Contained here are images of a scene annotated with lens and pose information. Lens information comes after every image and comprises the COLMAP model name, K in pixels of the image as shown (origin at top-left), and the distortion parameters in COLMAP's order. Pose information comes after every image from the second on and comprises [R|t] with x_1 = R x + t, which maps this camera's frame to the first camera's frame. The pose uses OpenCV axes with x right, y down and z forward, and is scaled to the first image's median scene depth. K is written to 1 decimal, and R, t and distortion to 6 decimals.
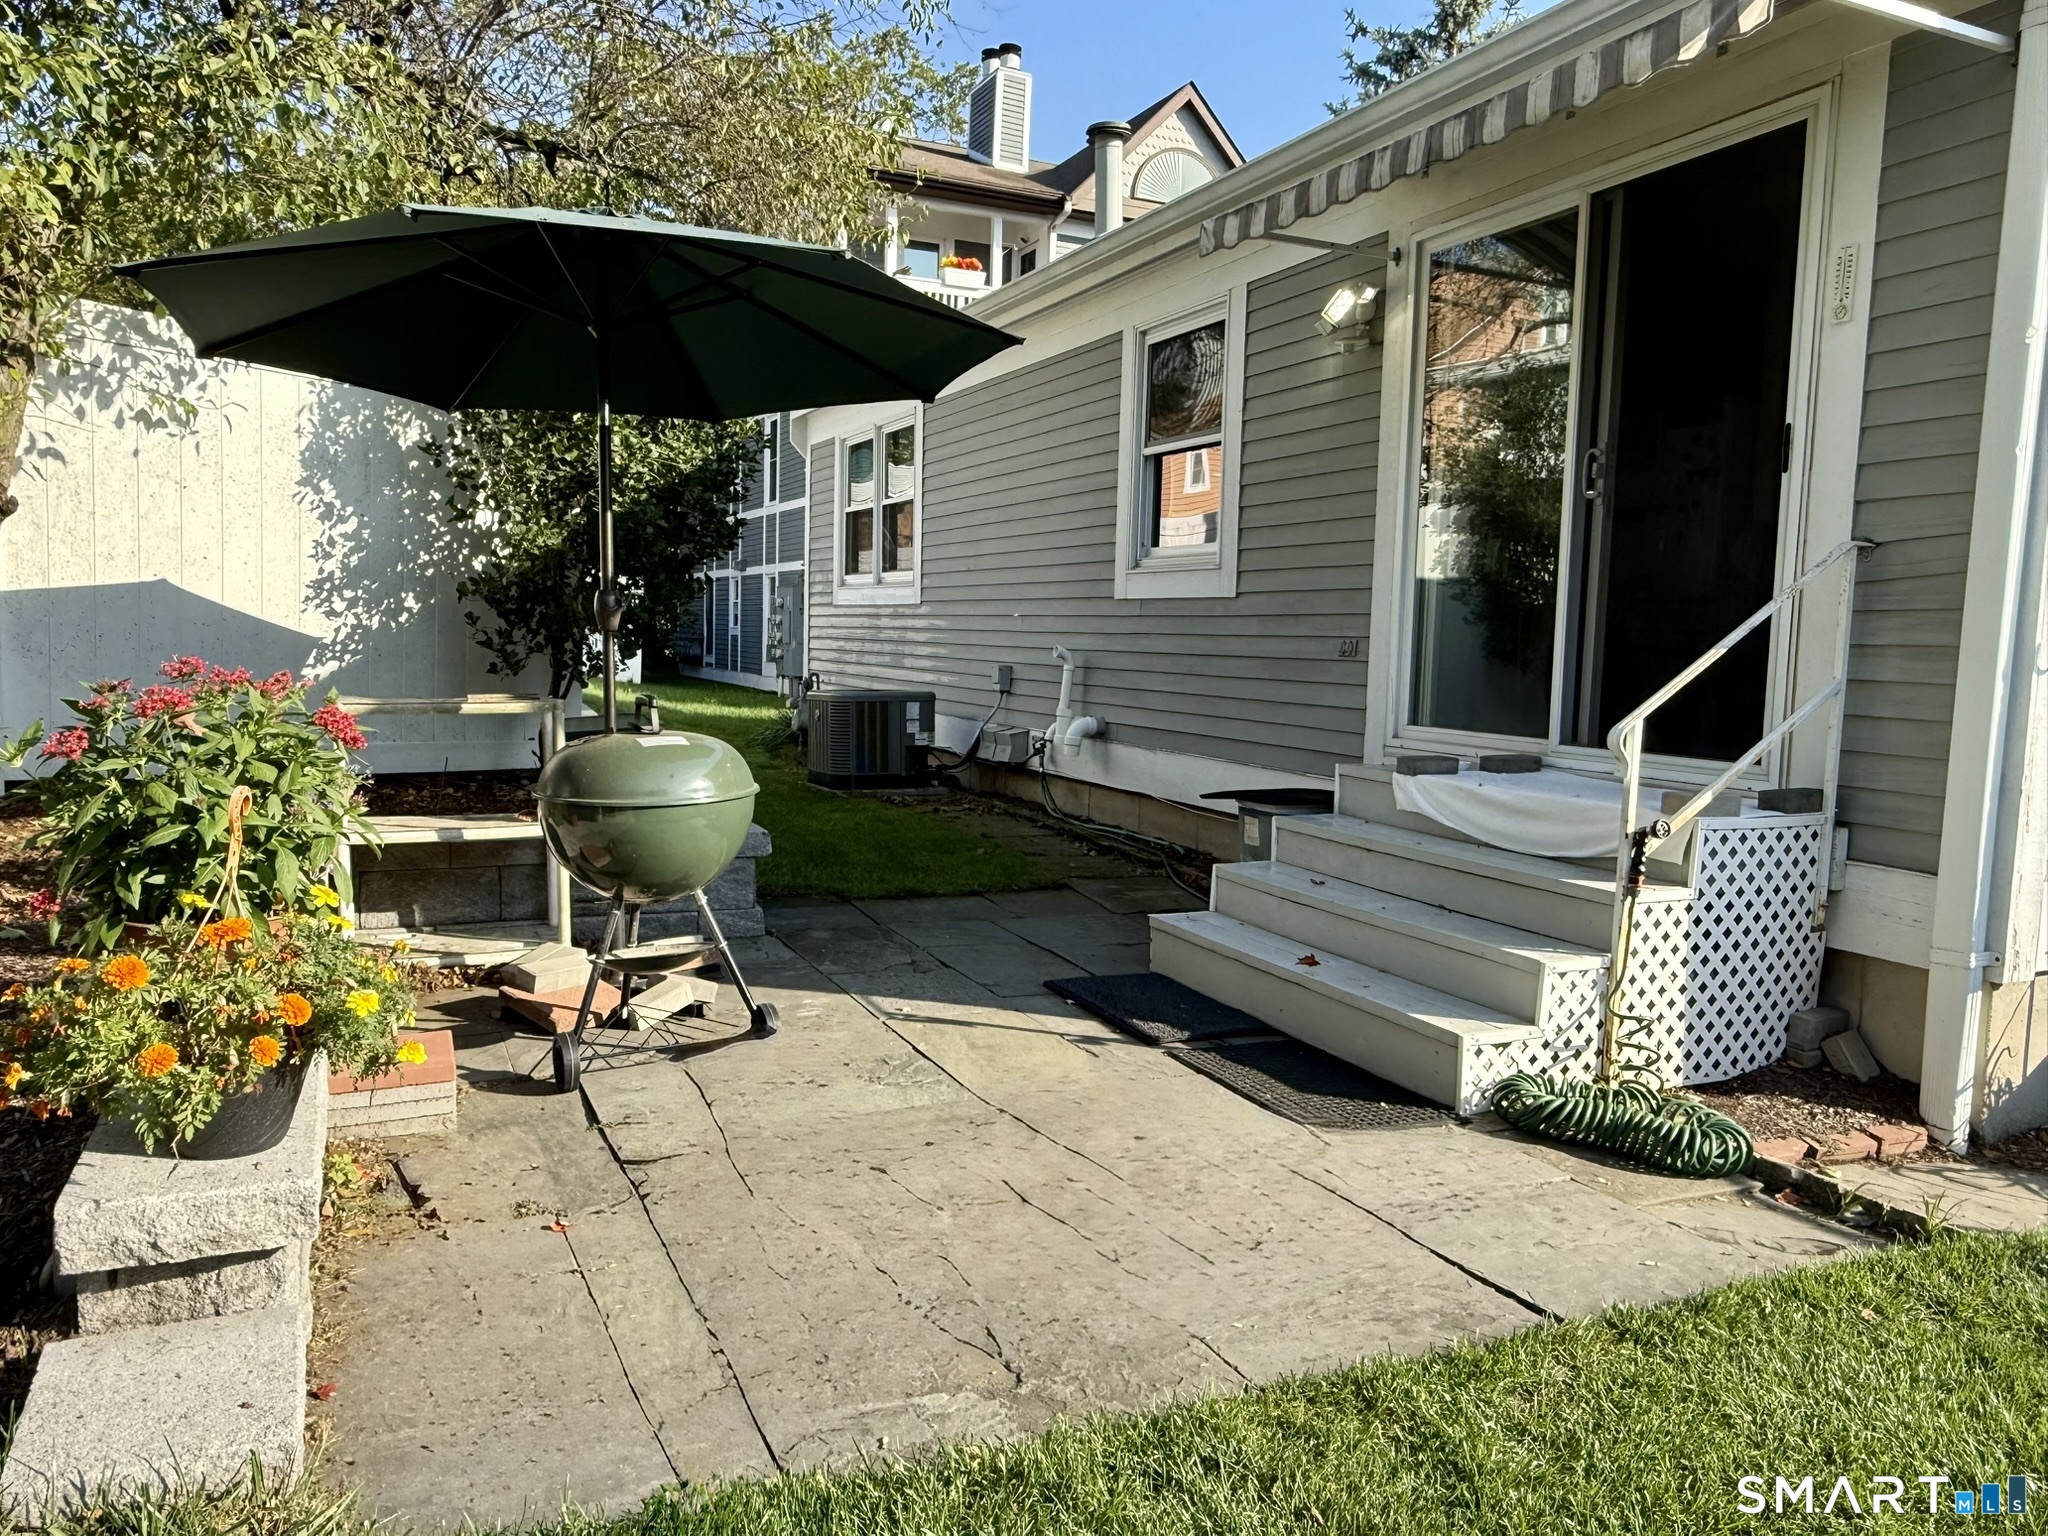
lens RADIAL K [[1452.9, 0, 1024.0], [0, 1452.9, 773.8], [0, 0, 1]] dist [-0.005163, -0.004312]
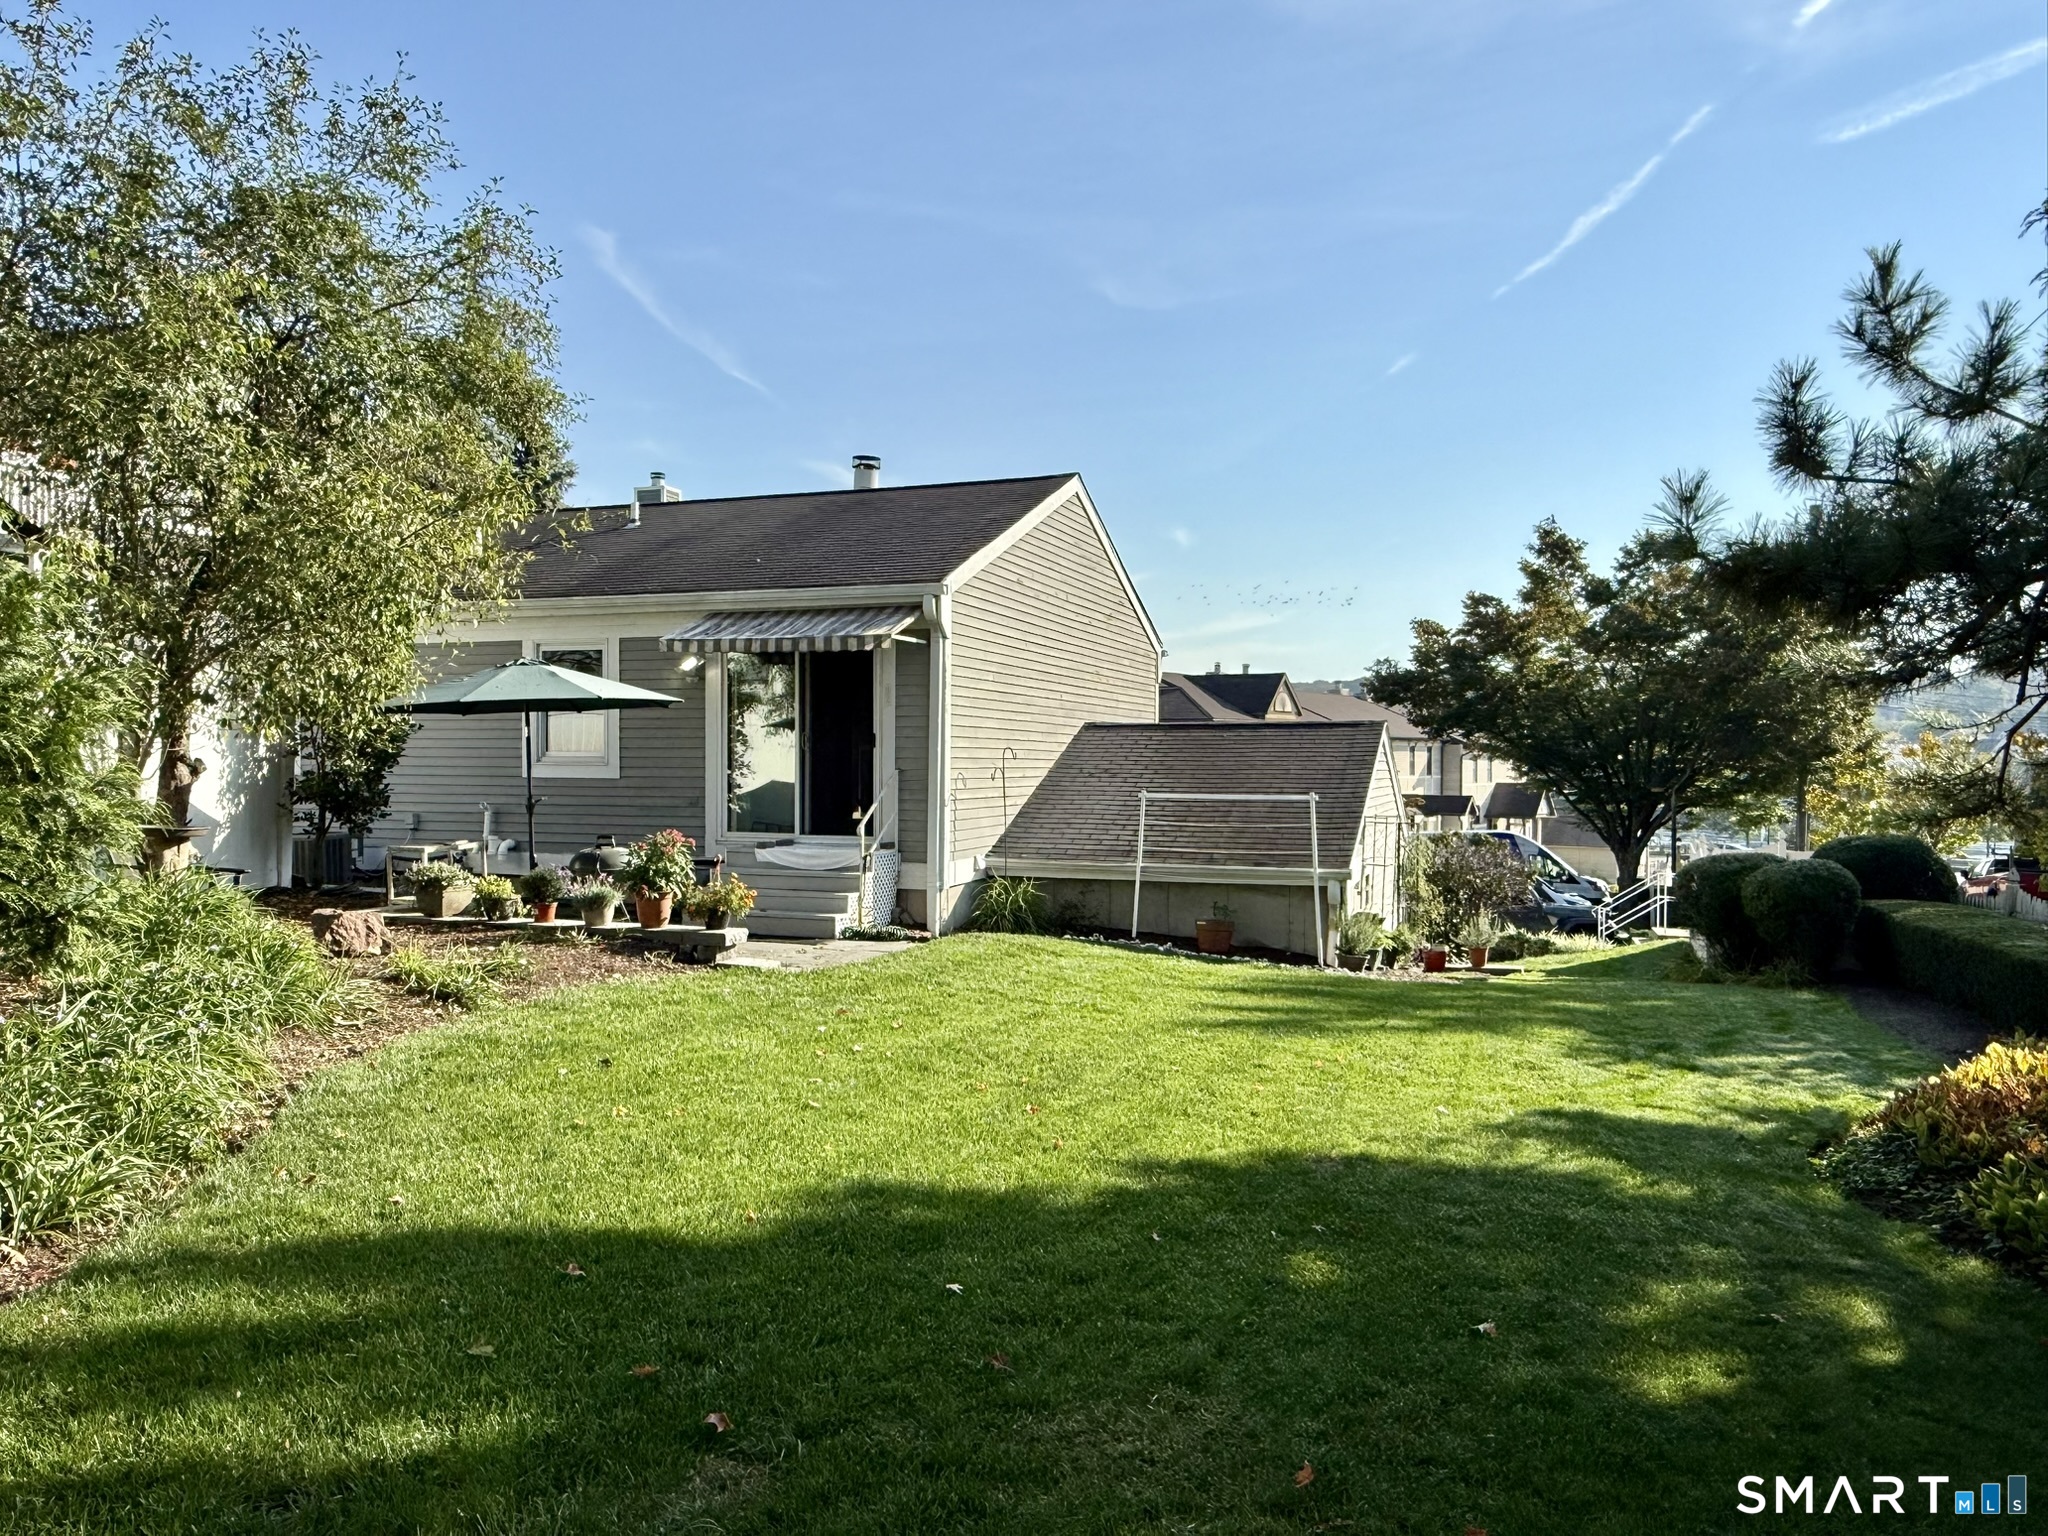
lens RADIAL K [[1452.9, 0, 1024.4], [0, 1452.9, 766.0], [0, 0, 1]] dist [-0.005163, -0.004312]
pose [[0.696172, -0.027522, 0.717347, -1.743883], [0.081912, 0.995784, -0.041290, -0.001563], [-0.713187, 0.087504, 0.695491, -1.670586]]
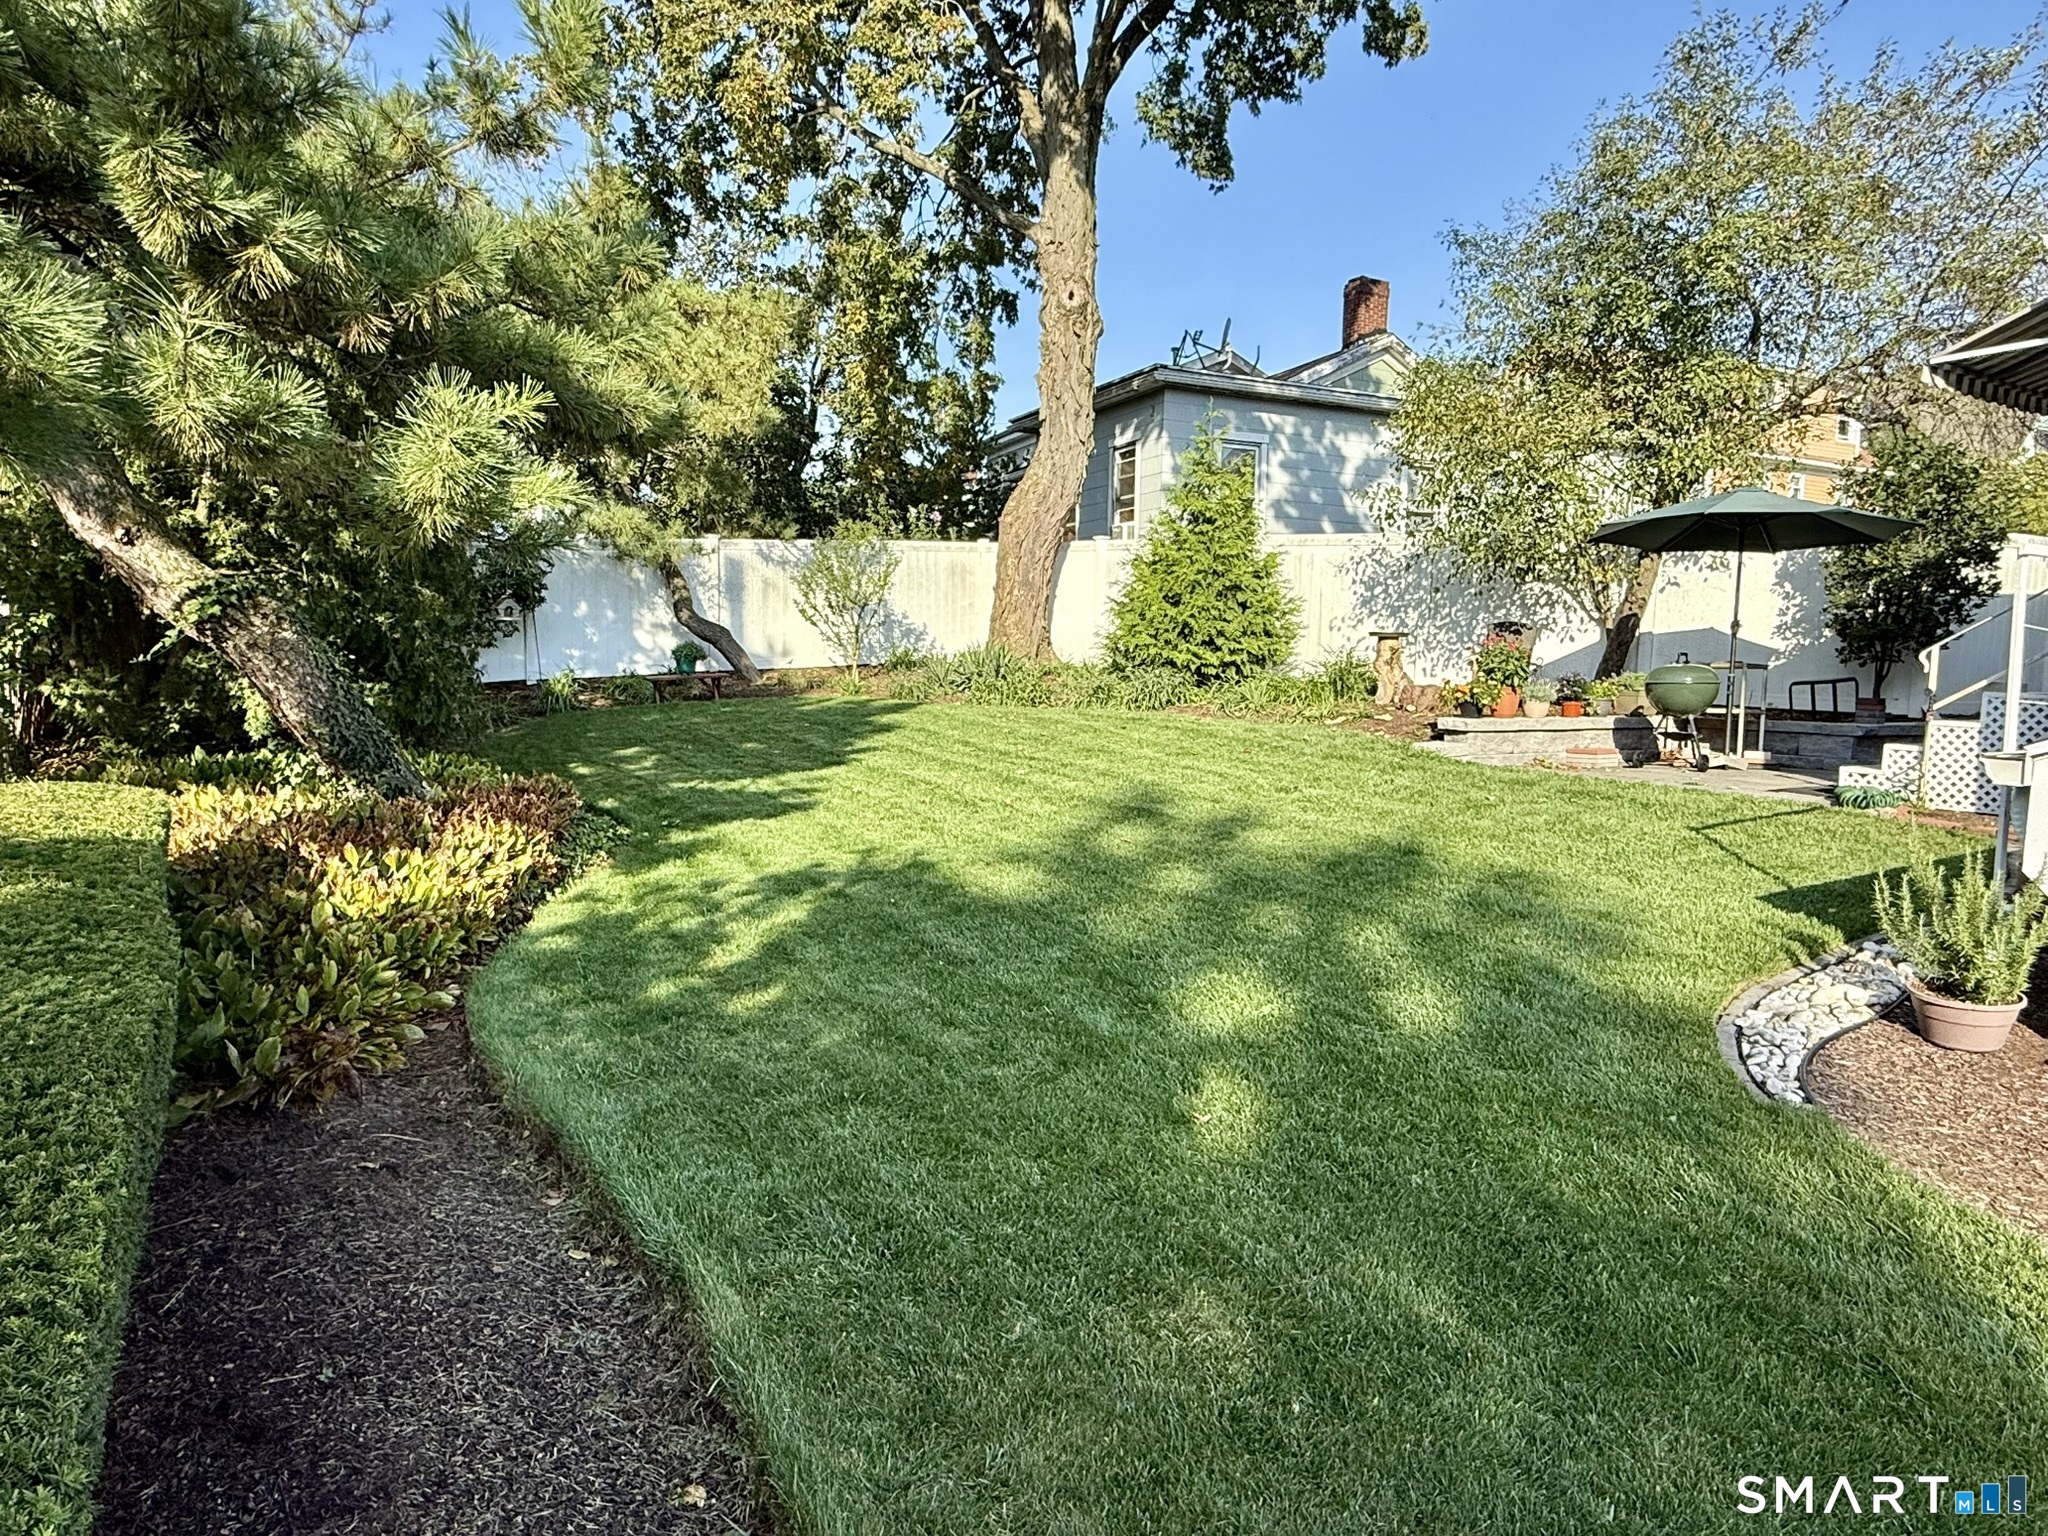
lens RADIAL K [[1260.6, 0, 1024.3], [0, 1260.6, 763.3], [0, 0, 1]] dist [-0.006096, -0.000499]
pose [[0.123756, 0.051837, -0.990958, 2.193845], [-0.104964, 0.993716, 0.038873, 0.218950], [0.986746, 0.099204, 0.128419, -0.710032]]
